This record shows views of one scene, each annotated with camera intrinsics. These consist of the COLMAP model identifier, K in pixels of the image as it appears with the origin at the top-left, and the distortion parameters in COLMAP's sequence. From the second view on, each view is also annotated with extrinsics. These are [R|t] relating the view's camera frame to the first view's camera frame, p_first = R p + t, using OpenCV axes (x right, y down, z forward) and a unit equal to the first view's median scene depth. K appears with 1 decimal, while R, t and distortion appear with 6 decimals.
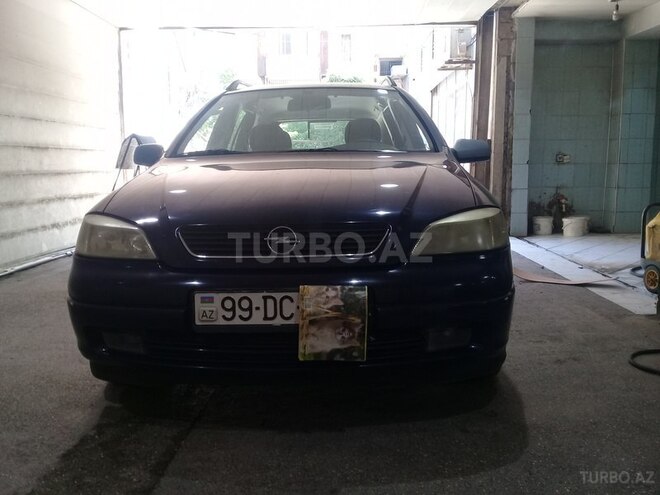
lens RADIAL K [[603.5, 0, 333.4], [0, 603.5, 243.5], [0, 0, 1]] dist [0.012579, 0.000000]
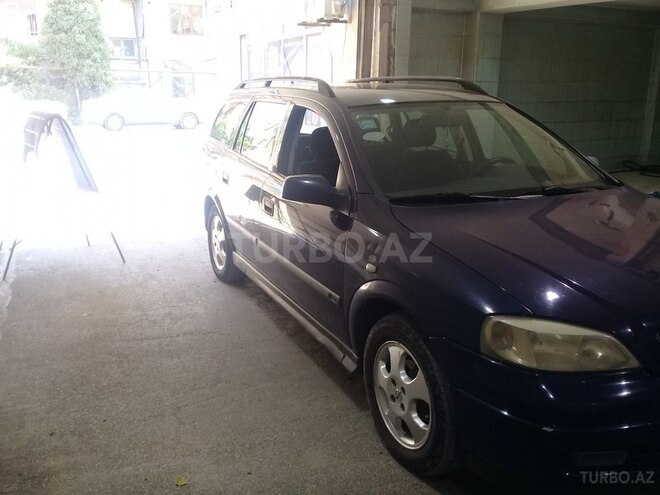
lens RADIAL K [[603.5, 0, 328.9], [0, 603.5, 252.1], [0, 0, 1]] dist [0.012579, 0.000000]
pose [[0.889681, -0.116958, 0.441348, -0.298349], [0.052660, 0.986469, 0.155262, -0.090379], [-0.453535, -0.114893, 0.883802, 0.098313]]
